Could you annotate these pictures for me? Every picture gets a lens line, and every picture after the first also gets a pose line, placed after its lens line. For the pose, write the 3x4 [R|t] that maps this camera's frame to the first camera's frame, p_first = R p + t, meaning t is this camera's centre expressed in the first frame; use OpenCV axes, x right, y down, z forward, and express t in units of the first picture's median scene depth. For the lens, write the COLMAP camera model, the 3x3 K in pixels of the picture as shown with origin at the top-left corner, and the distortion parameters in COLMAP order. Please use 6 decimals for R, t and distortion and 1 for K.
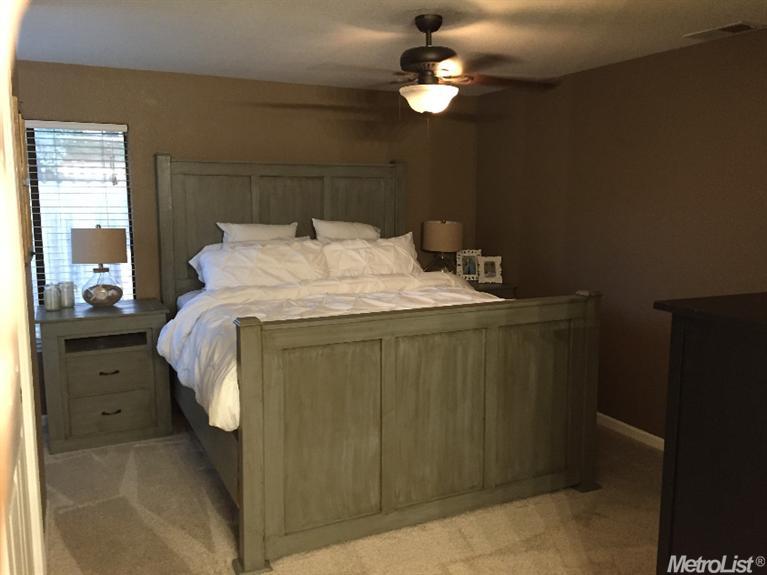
lens RADIAL K [[670.1, 0, 383.5], [0, 670.1, 287.5], [0, 0, 1]] dist [0.101932, -0.150883]
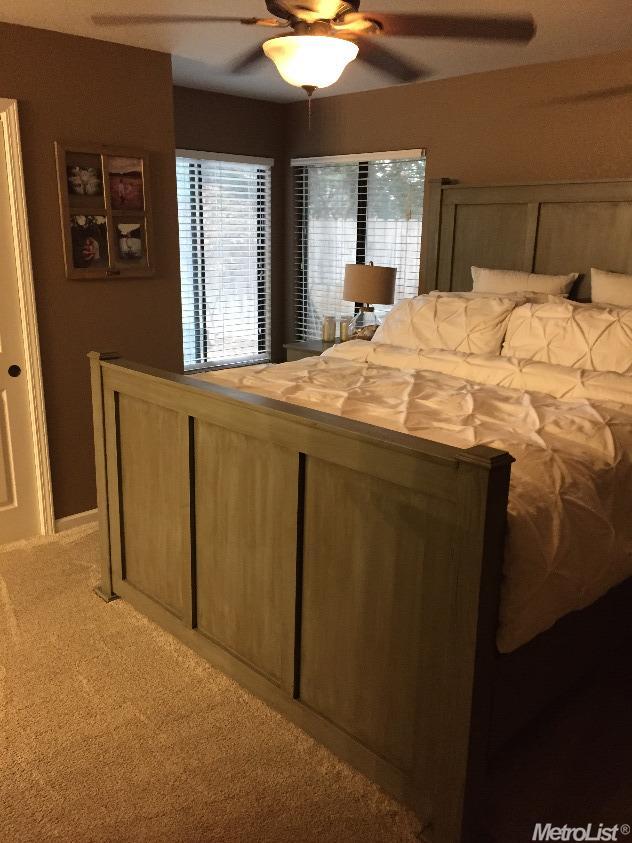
lens RADIAL K [[736.5, 0, 316.0], [0, 736.5, 421.5], [0, 0, 1]] dist [0.101932, -0.150883]
pose [[0.297054, 0.248196, -0.922040, 0.742996], [-0.146673, 0.966028, 0.212783, -0.107043], [0.943528, 0.072031, 0.323366, 0.756039]]
